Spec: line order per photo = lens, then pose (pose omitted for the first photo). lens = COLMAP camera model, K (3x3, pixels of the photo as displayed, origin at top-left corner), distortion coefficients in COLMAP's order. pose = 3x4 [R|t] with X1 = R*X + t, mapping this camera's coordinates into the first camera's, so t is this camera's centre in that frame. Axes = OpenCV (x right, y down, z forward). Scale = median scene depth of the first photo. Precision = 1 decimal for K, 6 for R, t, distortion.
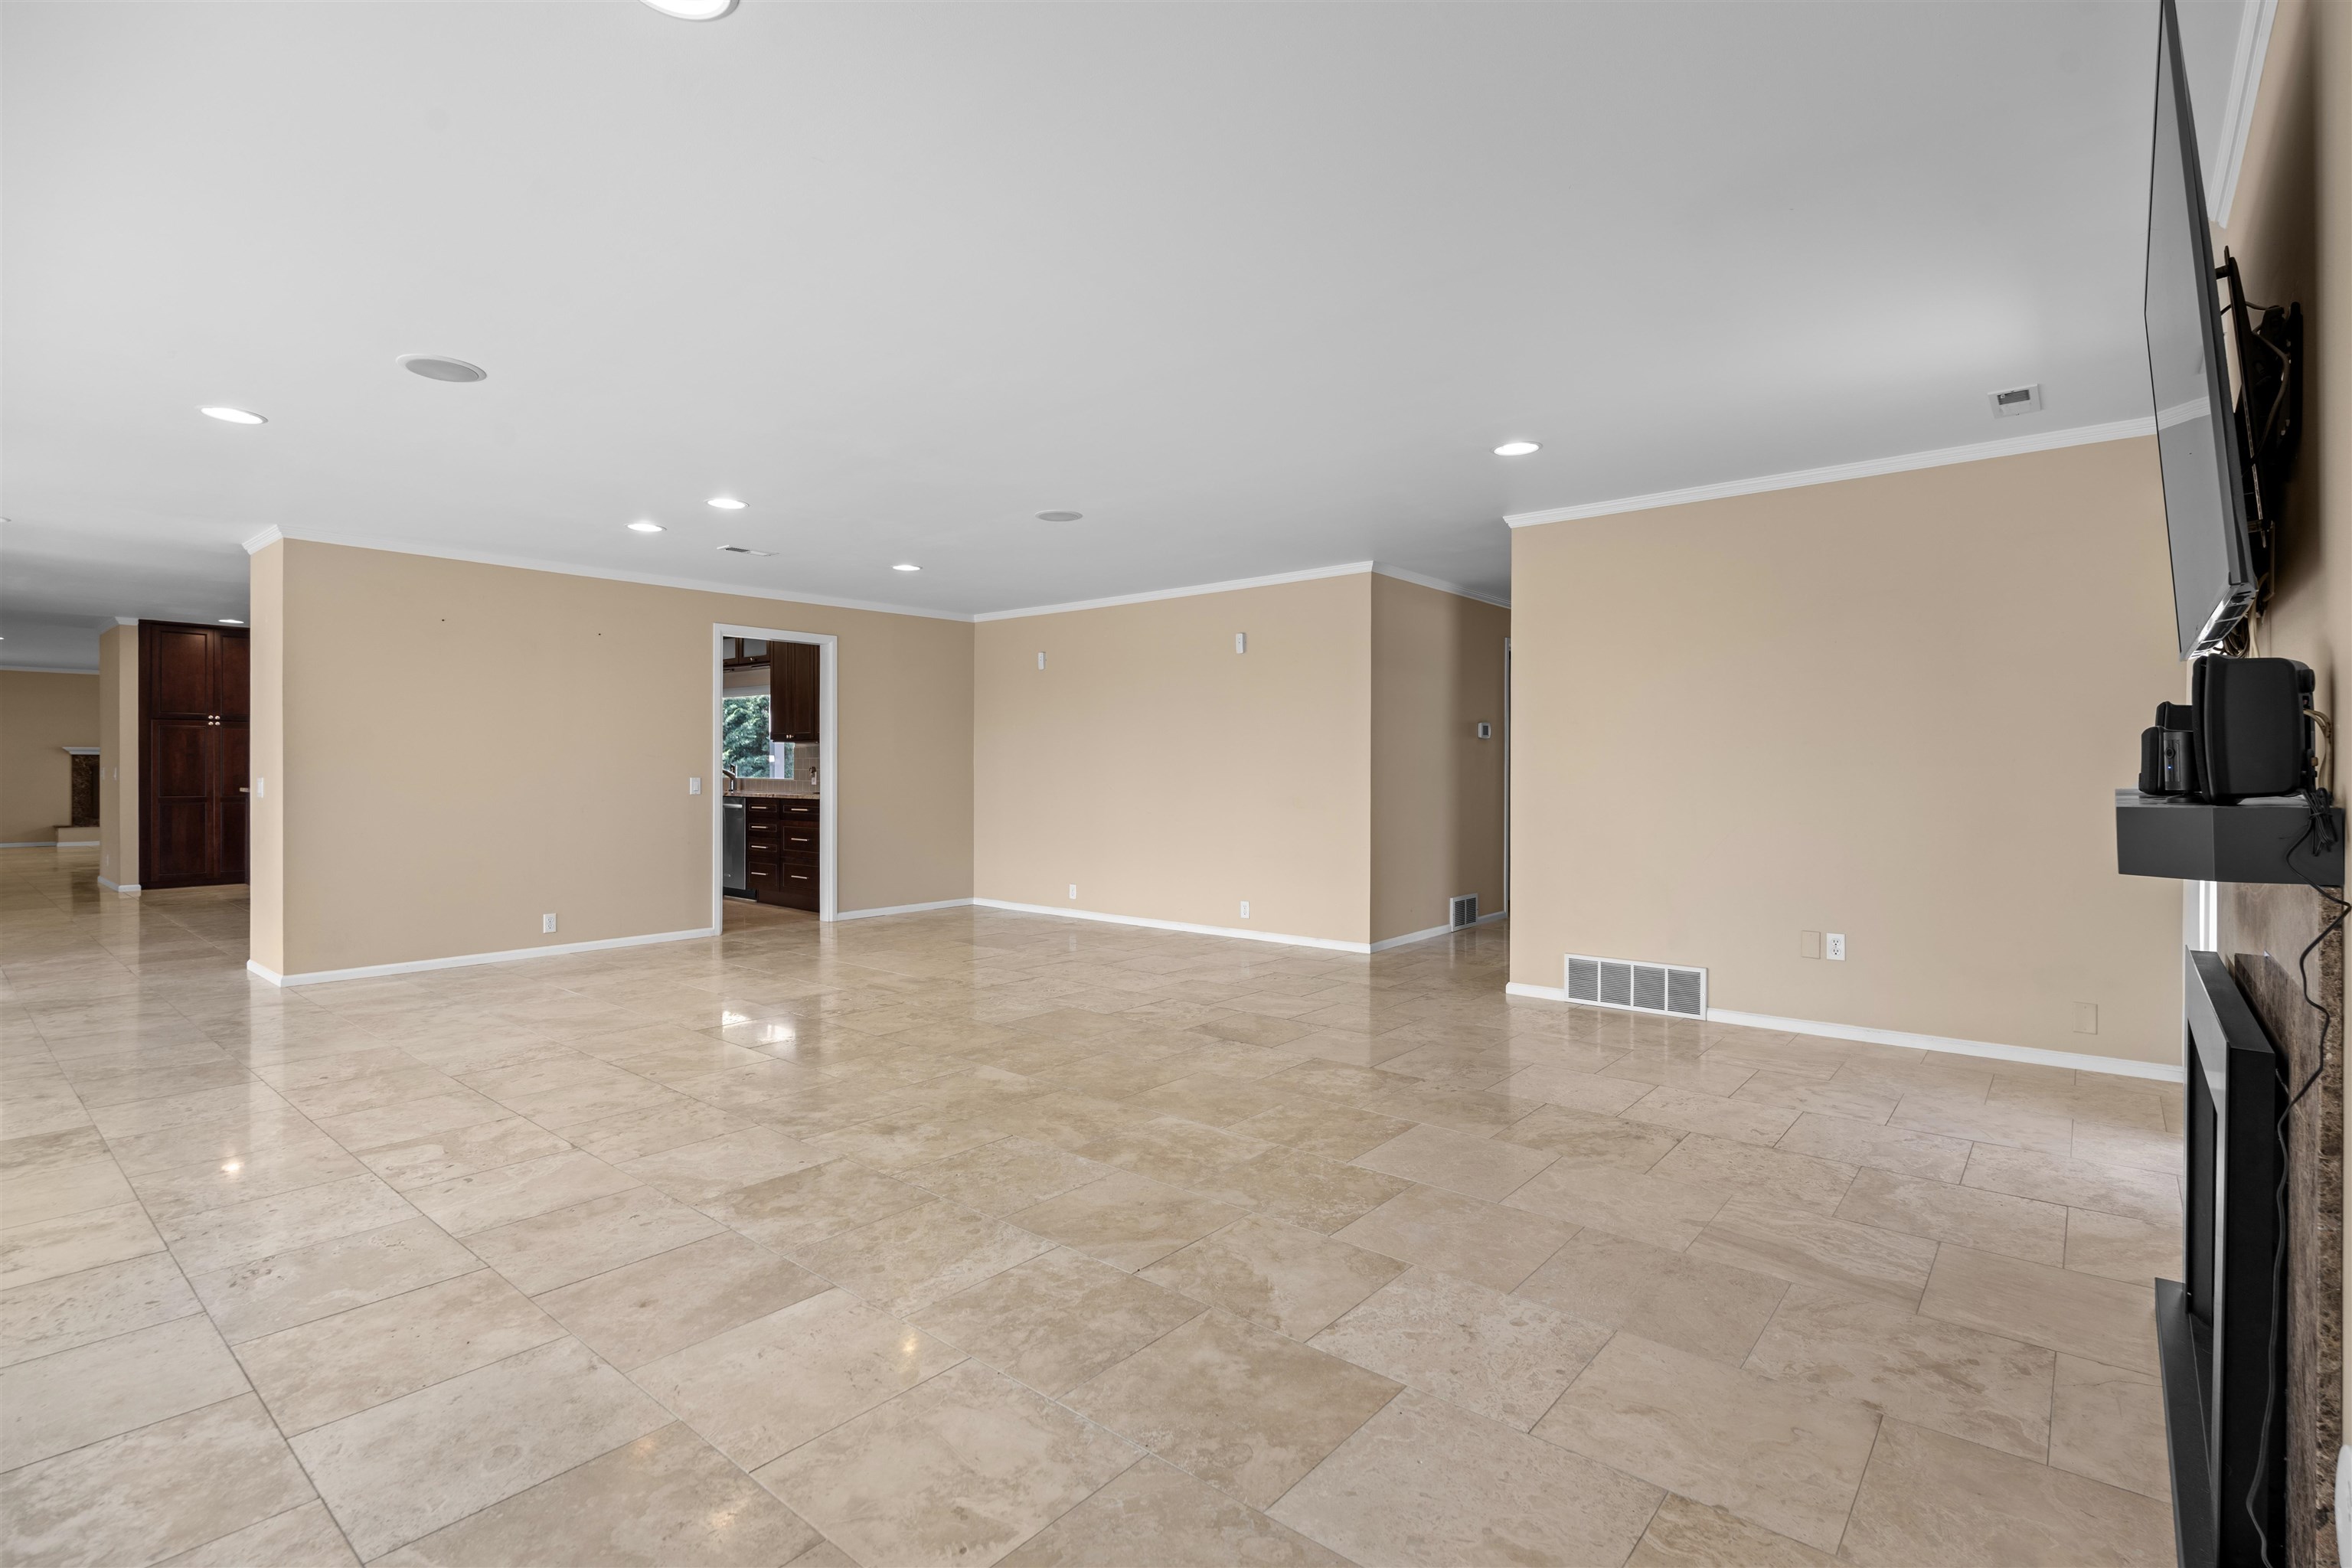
lens RADIAL K [[1109.5, 0, 1178.3], [0, 1109.5, 778.0], [0, 0, 1]] dist [-0.001066, -0.000469]
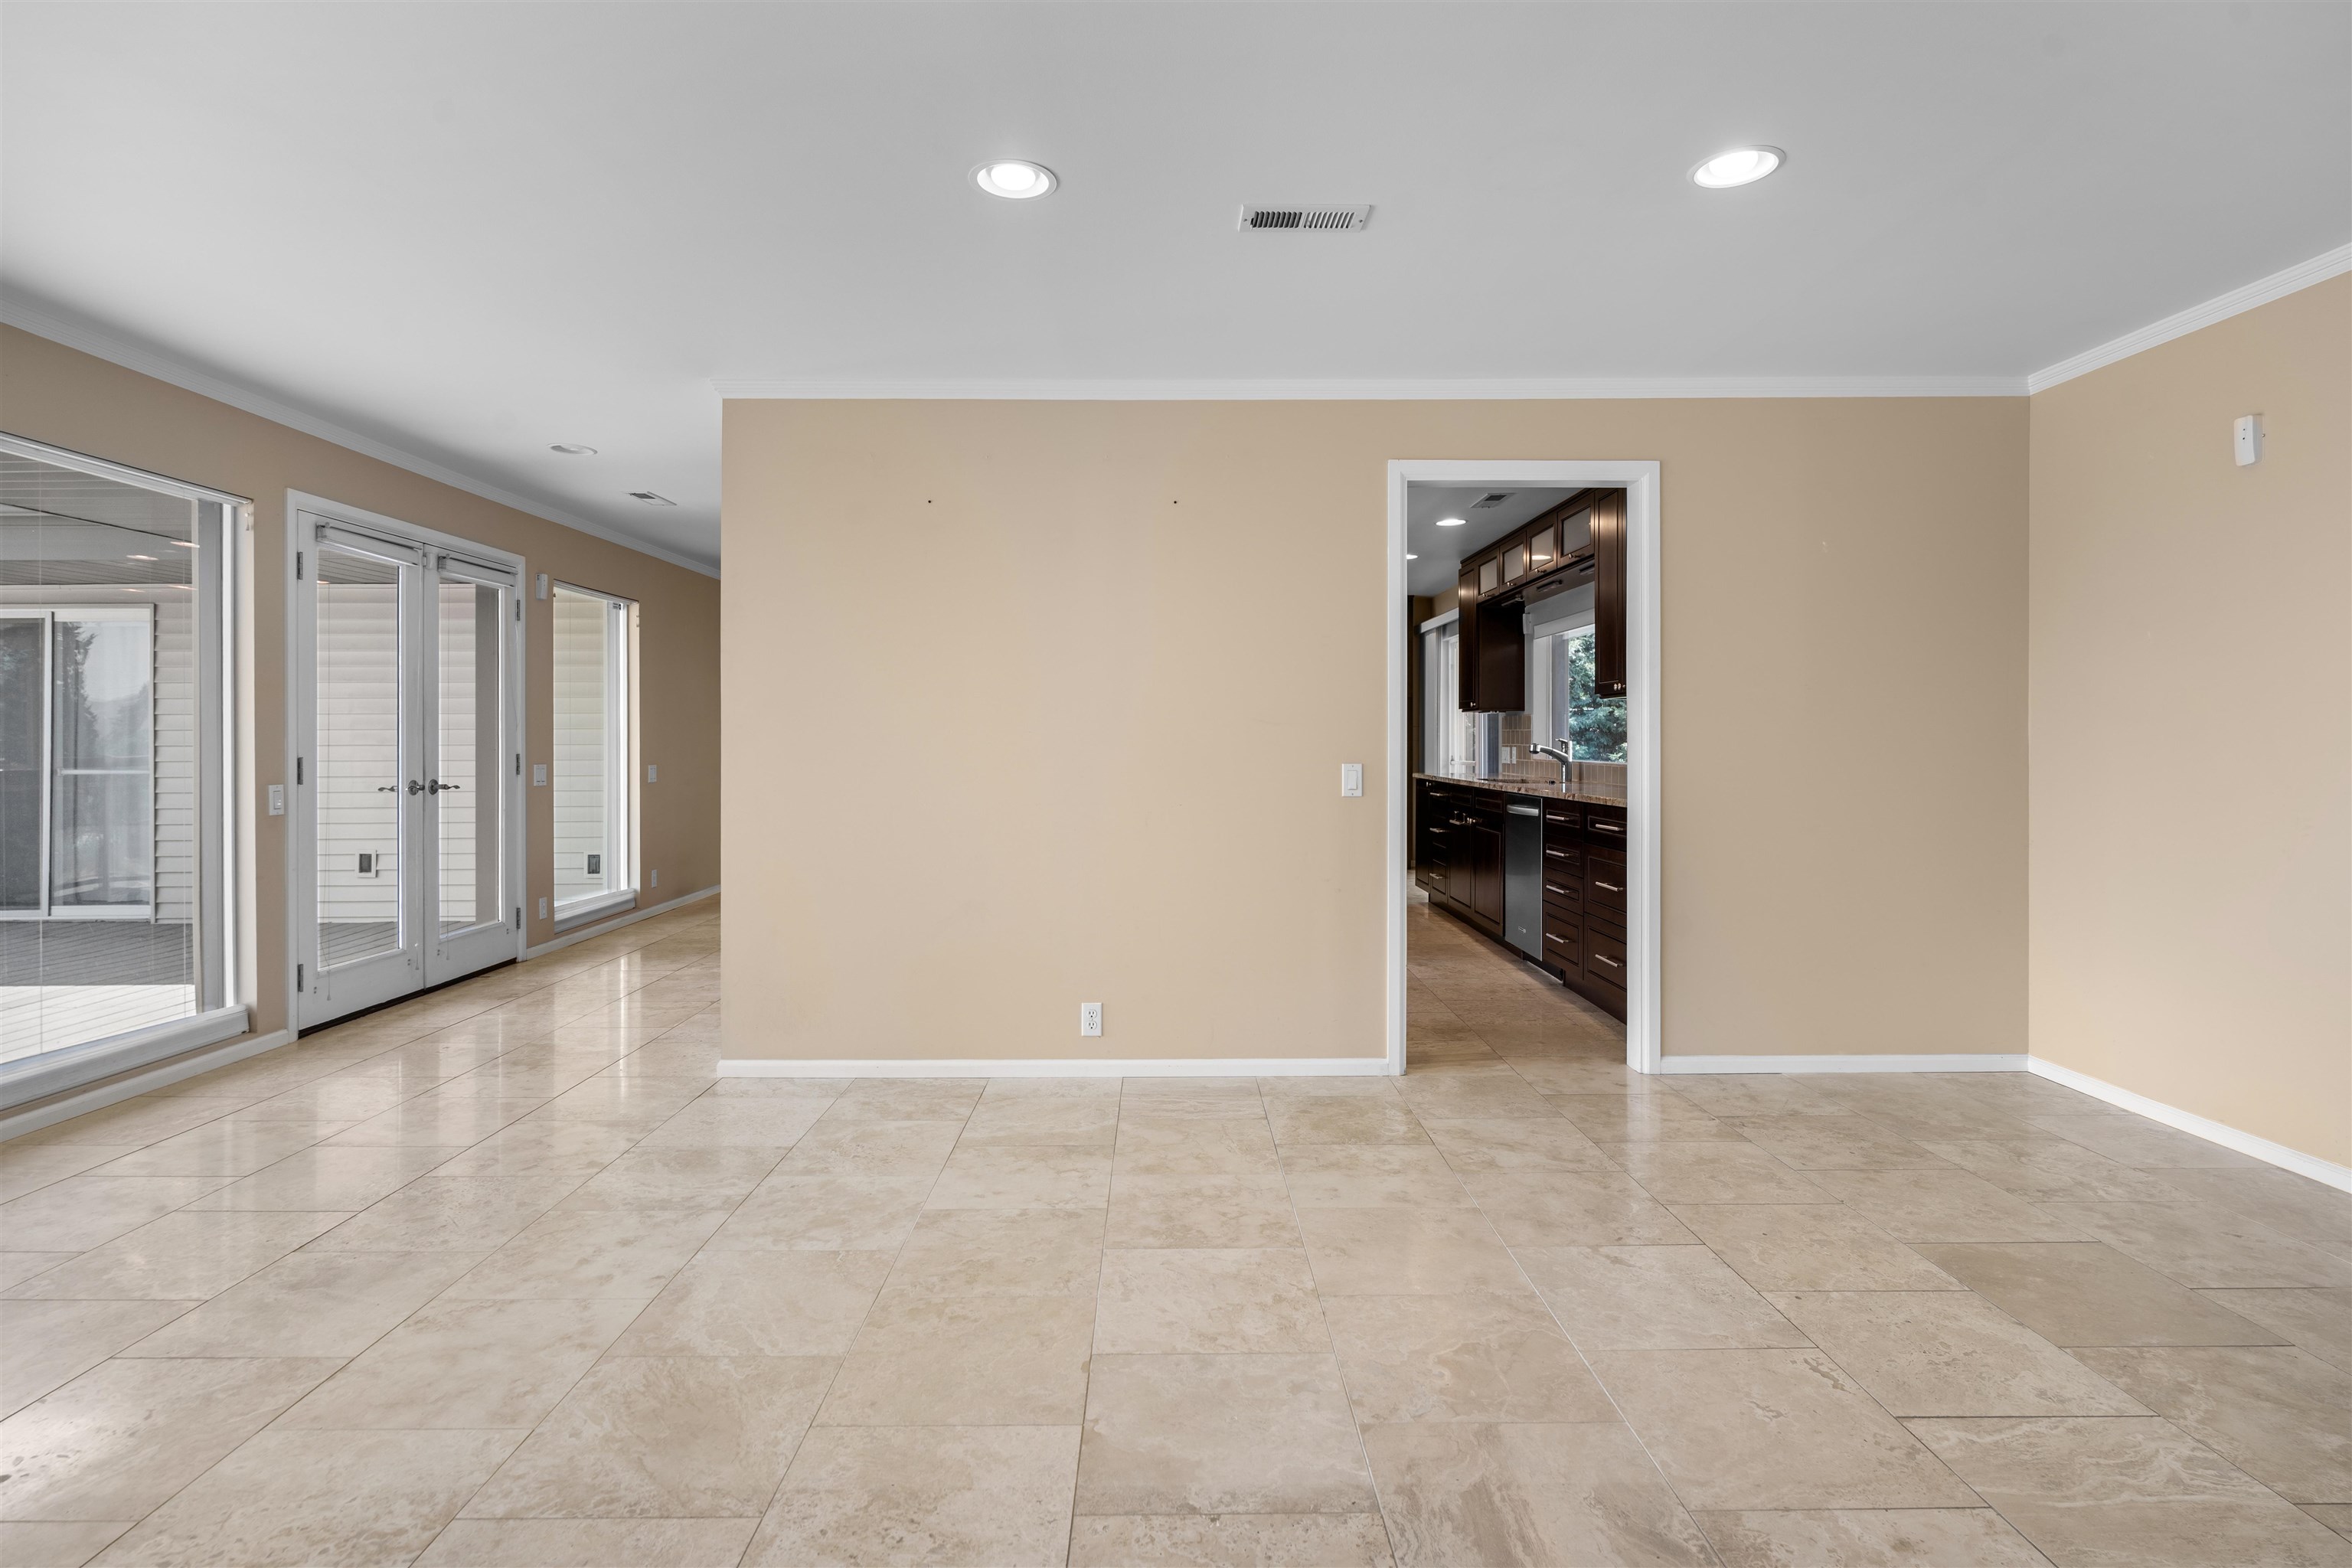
lens RADIAL K [[1195.7, 0, 1188.7], [0, 1195.7, 720.3], [0, 0, 1]] dist [0.011498, 0.000620]
pose [[0.663916, -0.015604, -0.747644, -0.131387], [-0.000538, 0.999772, -0.021344, -0.014619], [0.747807, 0.014573, 0.663757, 1.095737]]
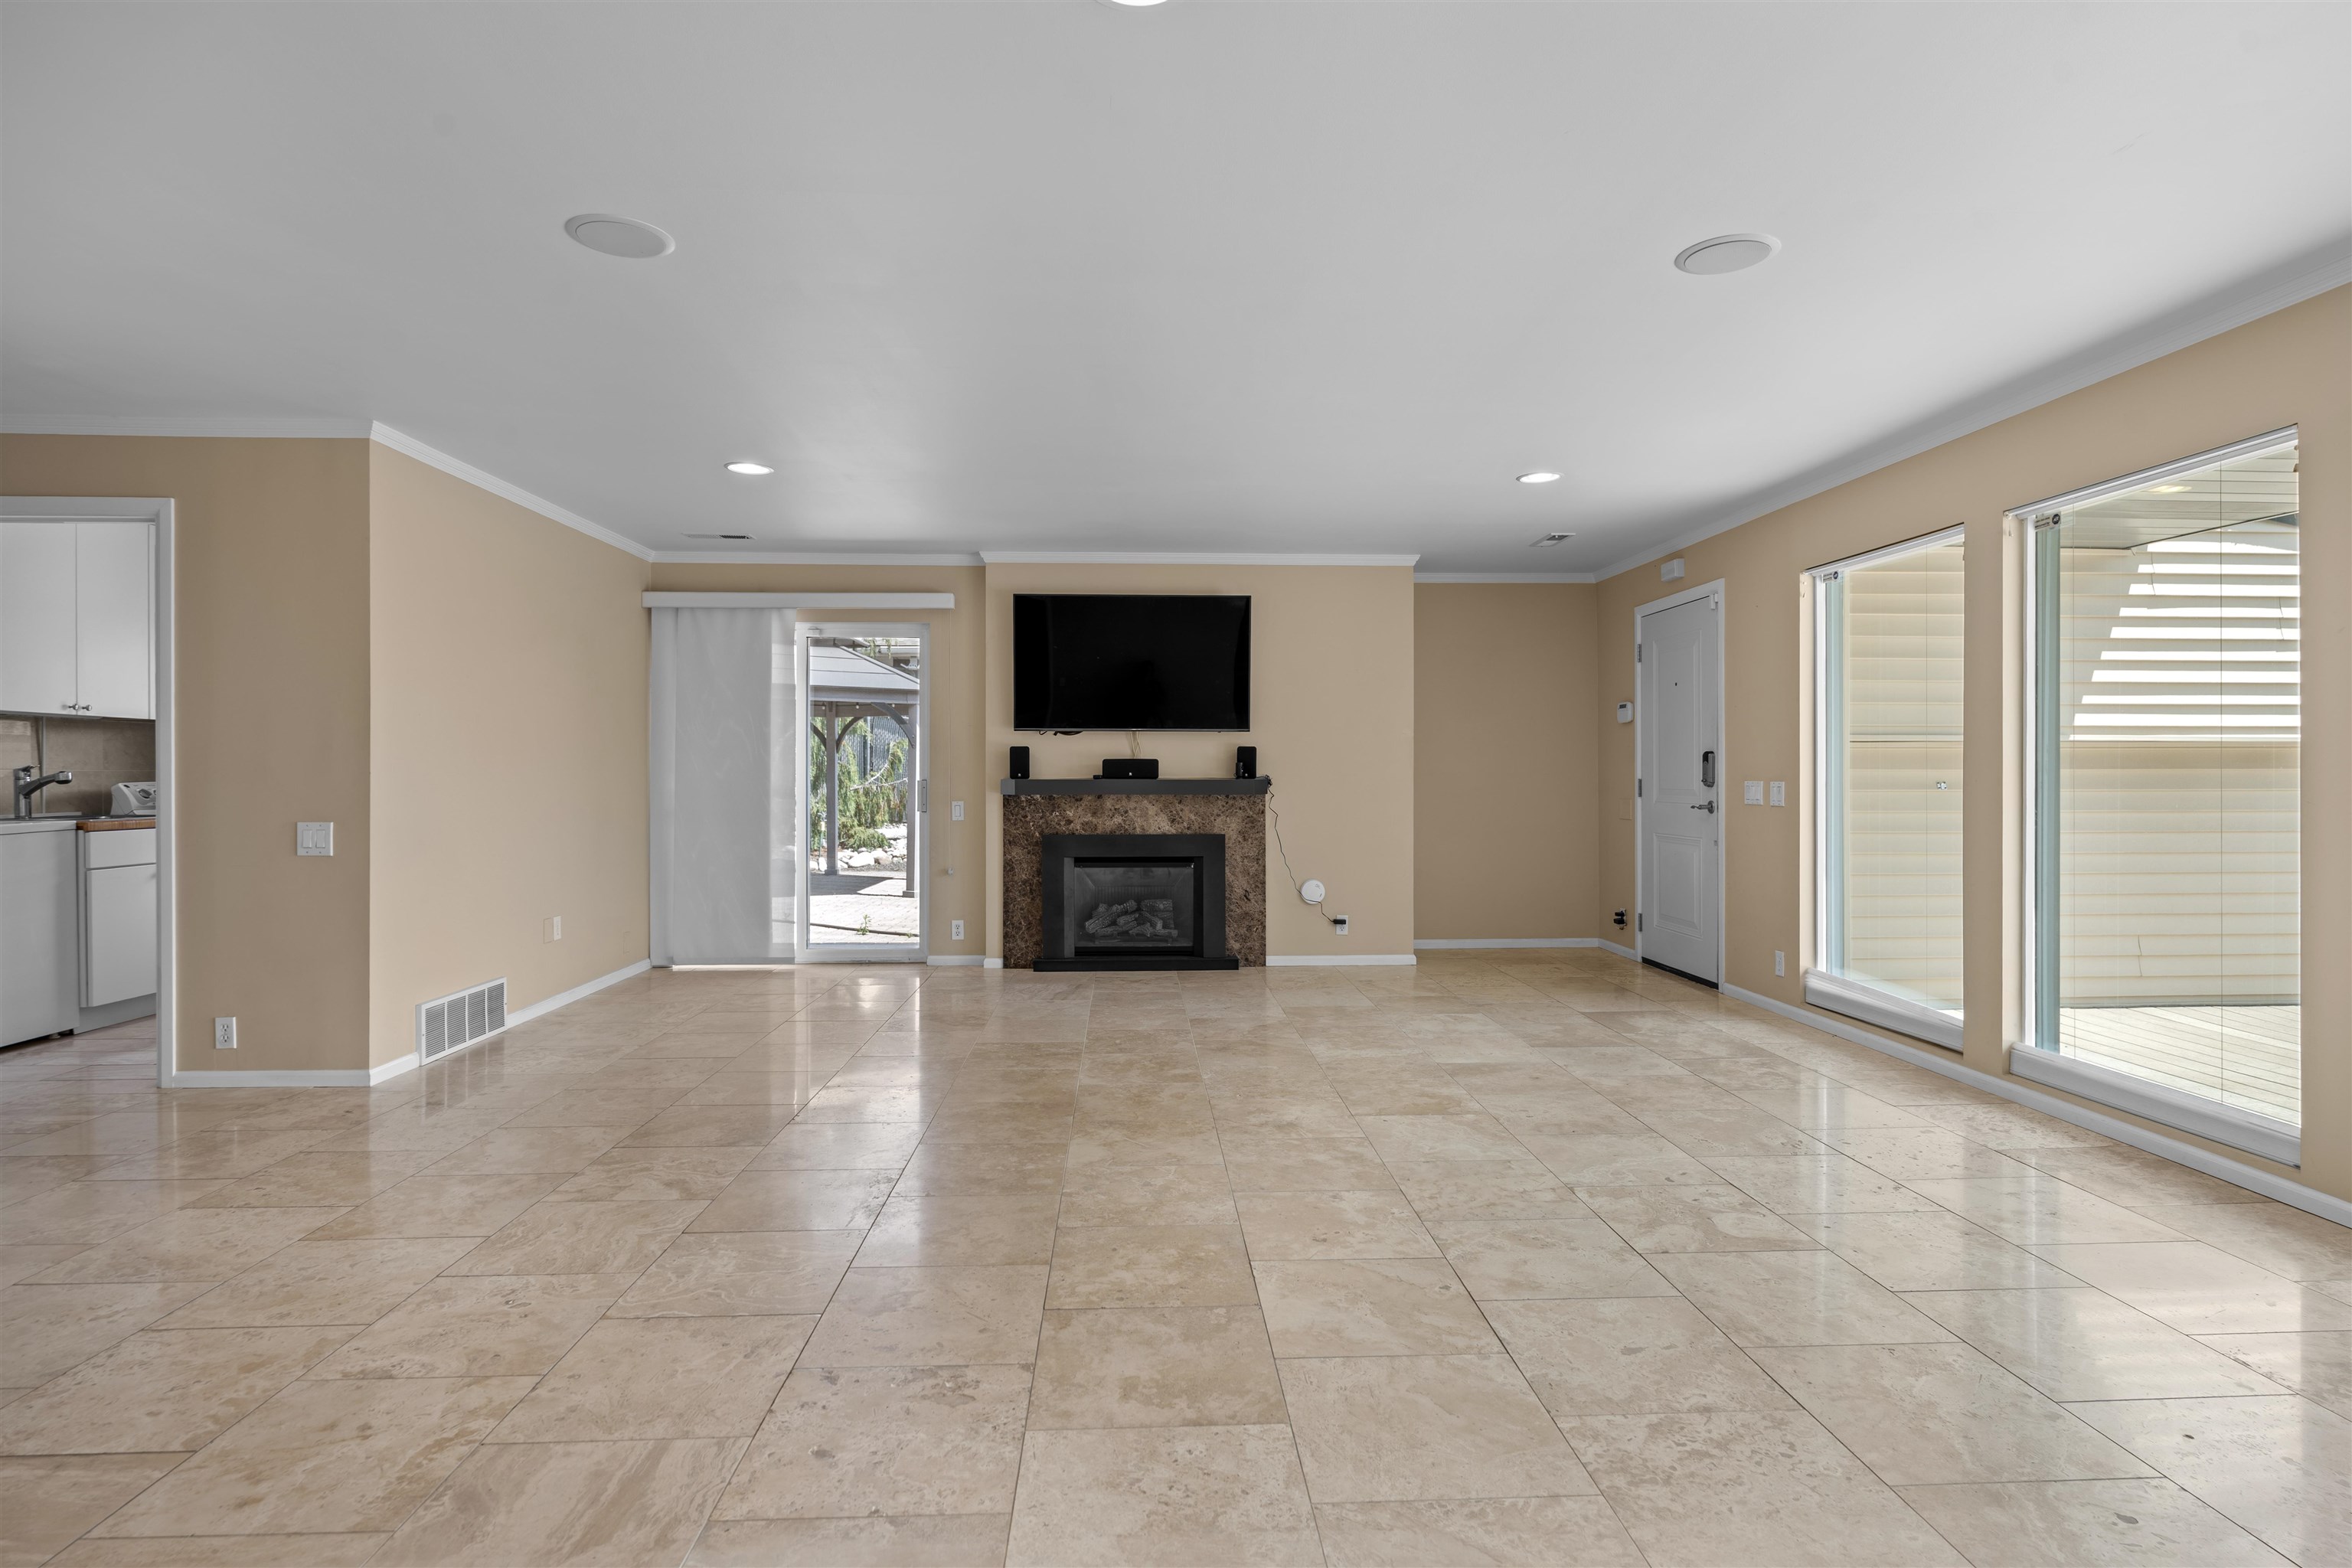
lens RADIAL K [[1195.7, 0, 1180.1], [0, 1195.7, 776.3], [0, 0, 1]] dist [0.011498, 0.000620]
pose [[-0.681140, -0.002021, 0.732150, -0.905715], [0.006989, 0.999933, 0.009263, -0.013490], [-0.732120, 0.011426, -0.681080, 1.646710]]
